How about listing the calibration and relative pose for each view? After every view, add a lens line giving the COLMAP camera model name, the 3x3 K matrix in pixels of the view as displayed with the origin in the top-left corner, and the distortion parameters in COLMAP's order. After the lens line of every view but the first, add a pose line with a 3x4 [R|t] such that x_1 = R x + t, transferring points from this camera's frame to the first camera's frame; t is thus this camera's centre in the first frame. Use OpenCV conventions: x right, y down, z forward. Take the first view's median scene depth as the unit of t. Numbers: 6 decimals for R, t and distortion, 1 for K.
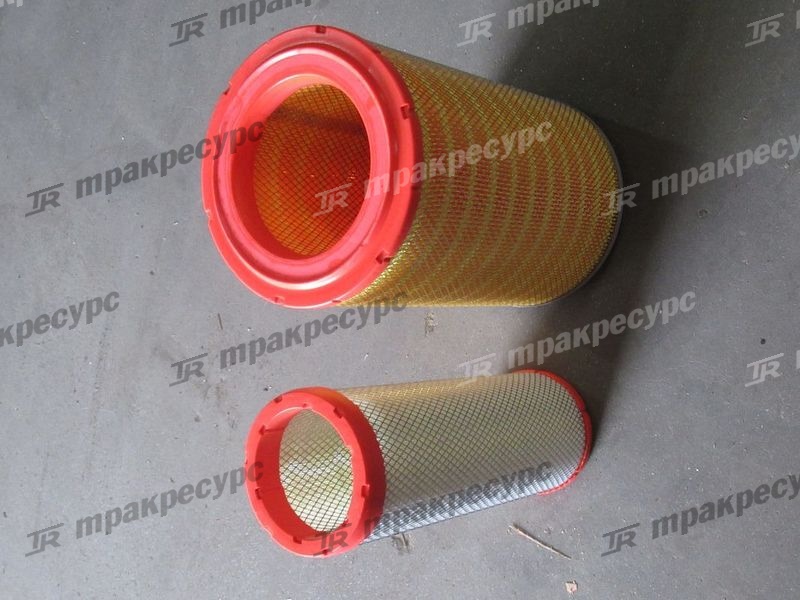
lens RADIAL K [[1114.7, 0, 400.0], [0, 1114.7, 300.0], [0, 0, 1]] dist [0.066528, -0.096985]
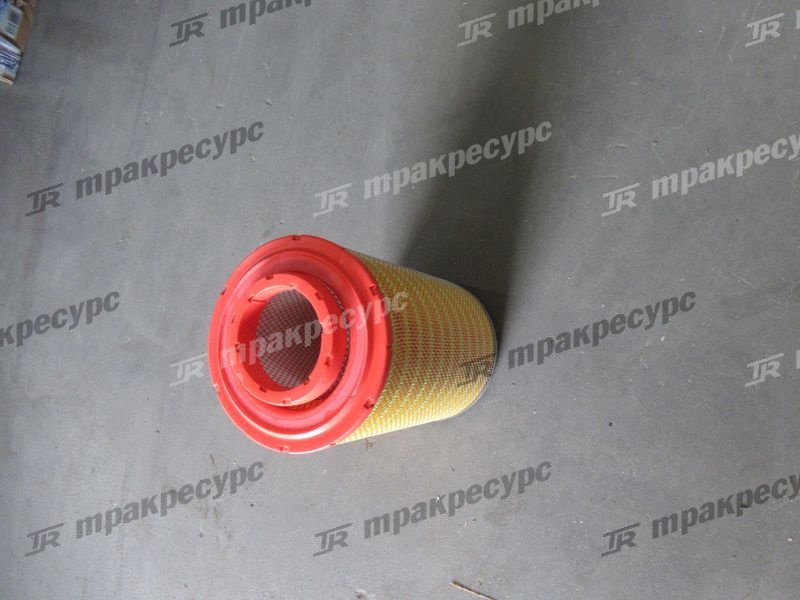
lens RADIAL K [[625.7, 0, 400.0], [0, 625.7, 300.0], [0, 0, 1]] dist [0.065729, -0.080602]
pose [[0.977087, -0.106799, 0.184108, -0.090552], [0.136329, 0.978302, -0.156013, -0.034706], [-0.163451, 0.177538, 0.970445, 0.255909]]
